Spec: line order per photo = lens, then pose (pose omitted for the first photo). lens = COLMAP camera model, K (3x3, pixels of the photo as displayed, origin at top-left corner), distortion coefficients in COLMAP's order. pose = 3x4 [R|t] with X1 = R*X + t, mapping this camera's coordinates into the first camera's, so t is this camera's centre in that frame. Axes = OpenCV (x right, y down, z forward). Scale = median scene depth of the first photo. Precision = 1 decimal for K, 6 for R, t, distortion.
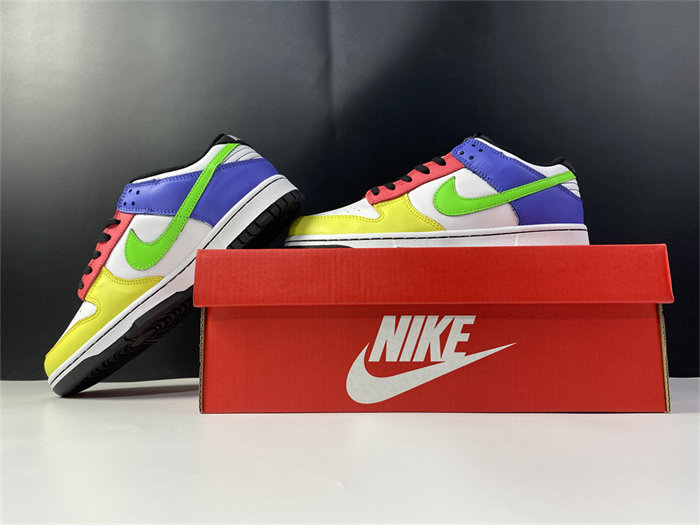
lens RADIAL K [[522.4, 0, 351.1], [0, 522.4, 266.7], [0, 0, 1]] dist [0.045903, -0.021442]
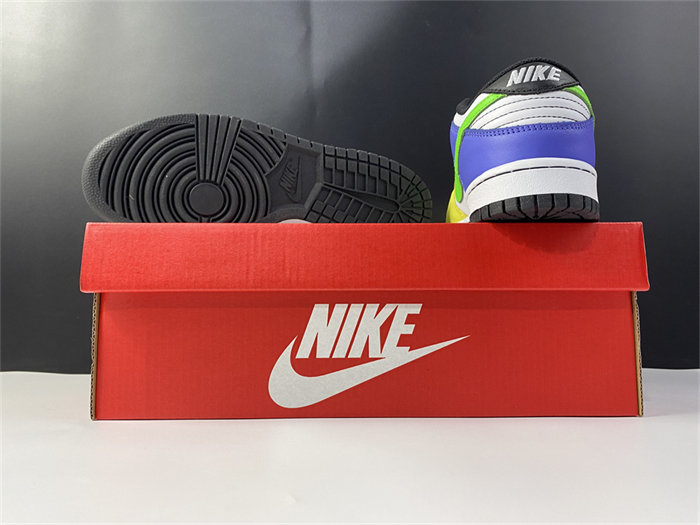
lens RADIAL K [[522.4, 0, 353.7], [0, 522.4, 260.2], [0, 0, 1]] dist [0.045903, -0.021442]
pose [[0.999406, 0.007547, 0.033627, 0.097927], [-0.008478, 0.999582, 0.027642, -0.000752], [-0.033404, -0.027911, 0.999052, 0.157198]]
